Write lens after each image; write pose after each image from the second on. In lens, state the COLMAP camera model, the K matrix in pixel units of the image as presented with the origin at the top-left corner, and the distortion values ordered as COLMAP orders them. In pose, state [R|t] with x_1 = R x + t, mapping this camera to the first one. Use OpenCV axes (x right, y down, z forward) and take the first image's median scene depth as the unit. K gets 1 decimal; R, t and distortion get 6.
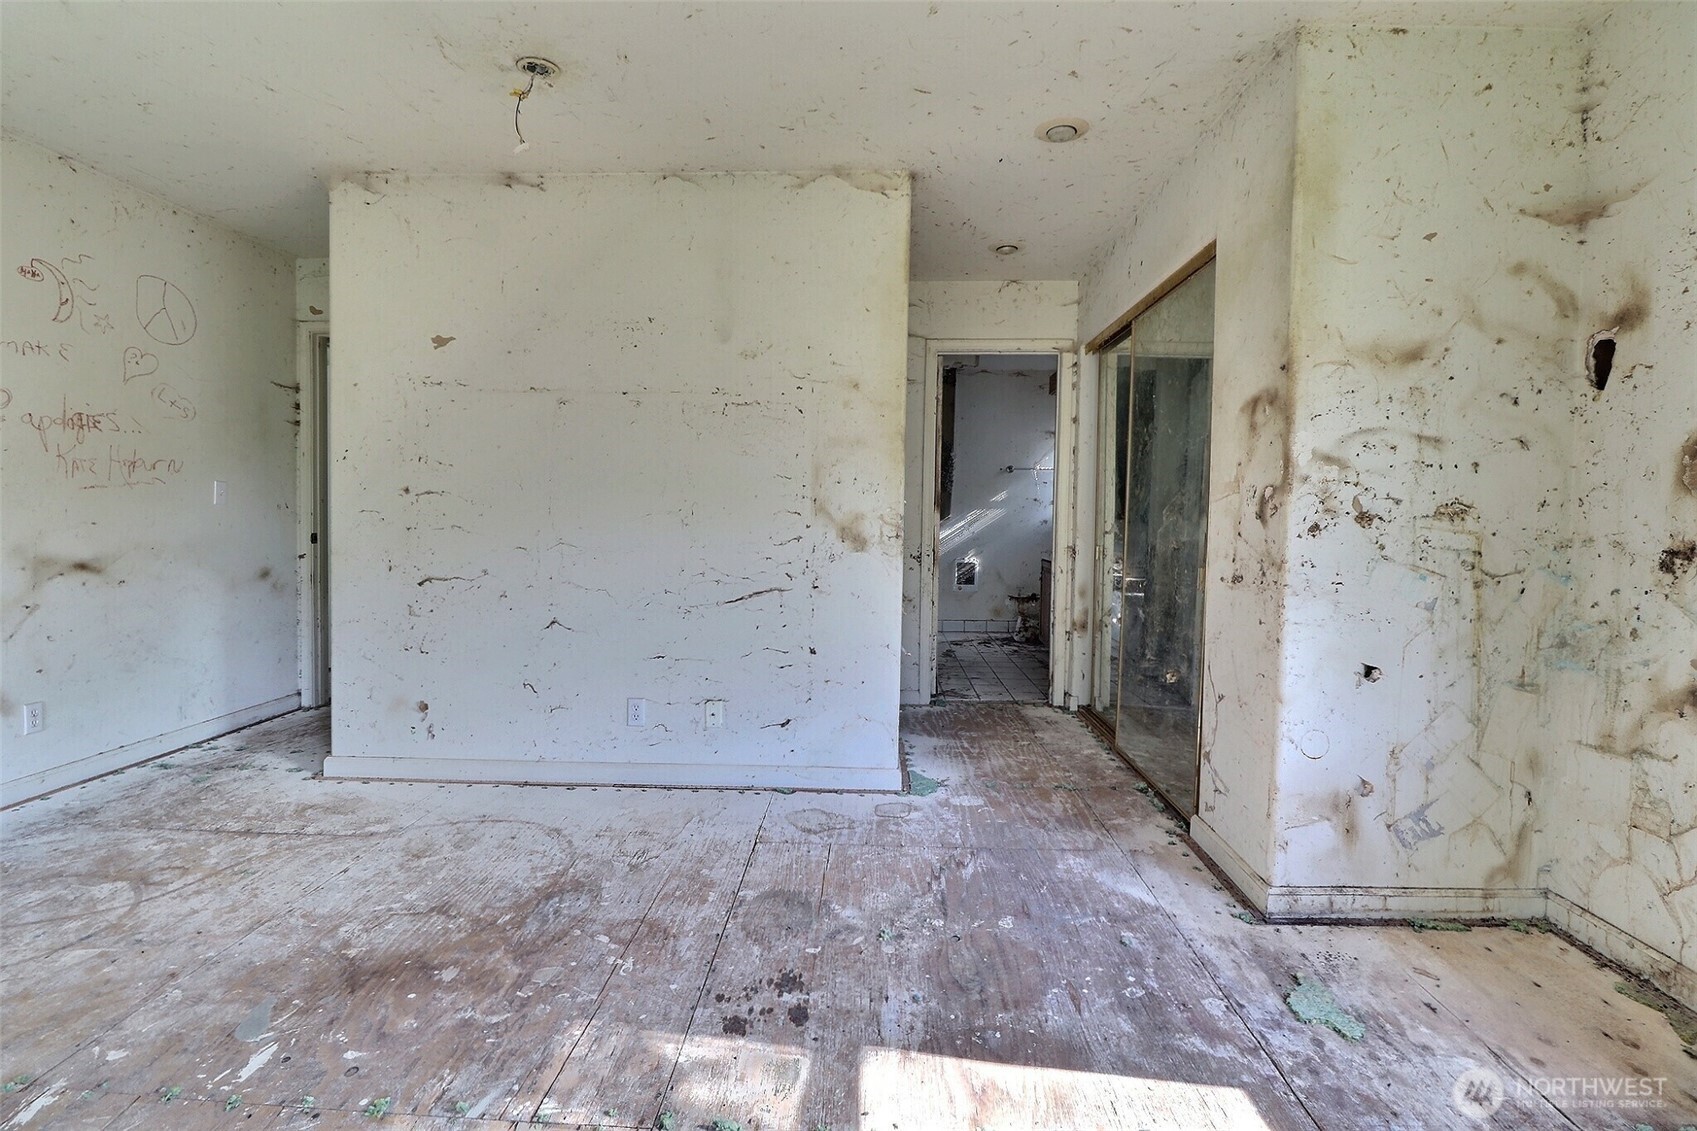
lens RADIAL K [[787.1, 0, 841.5], [0, 787.1, 542.3], [0, 0, 1]] dist [0.002872, -0.014386]
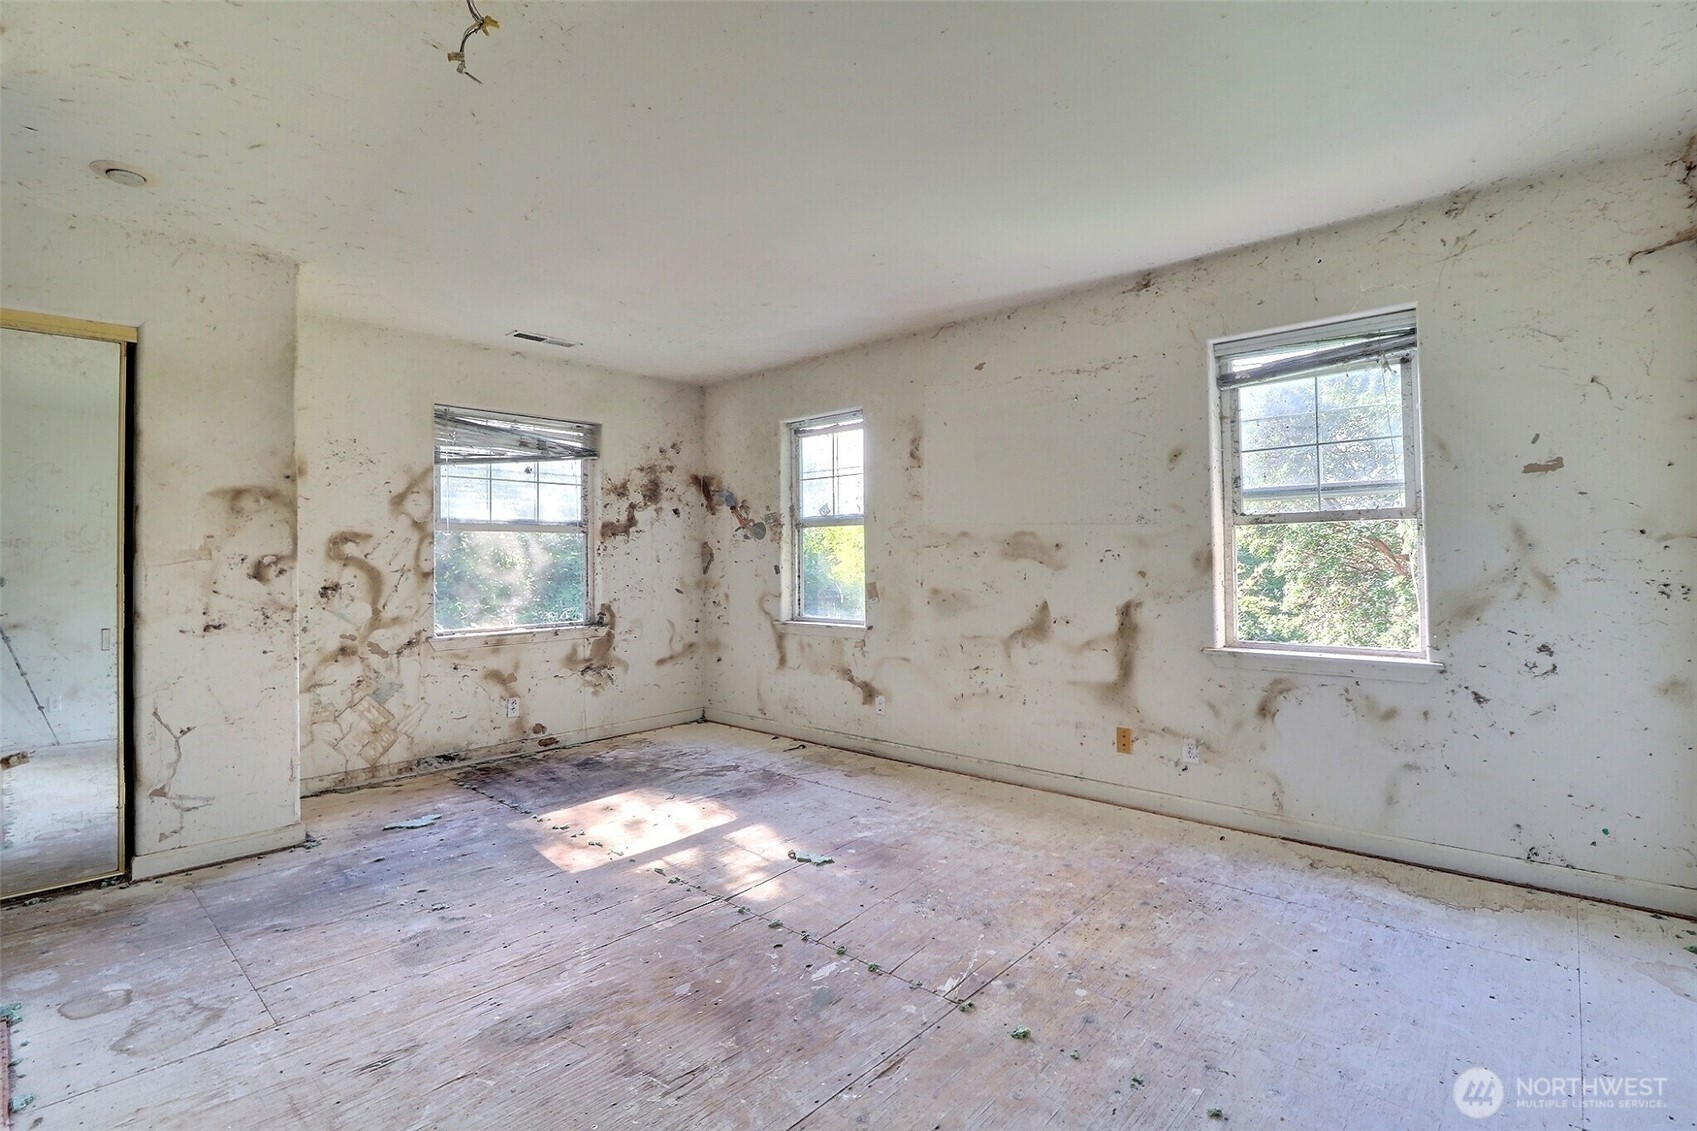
lens RADIAL K [[787.1, 0, 841.5], [0, 787.1, 542.3], [0, 0, 1]] dist [0.002872, -0.014386]
pose [[-0.757768, 0.008182, 0.652473, -1.381758], [0.026446, 0.999485, 0.018181, -0.110694], [-0.651988, 0.031032, -0.757594, 1.644473]]
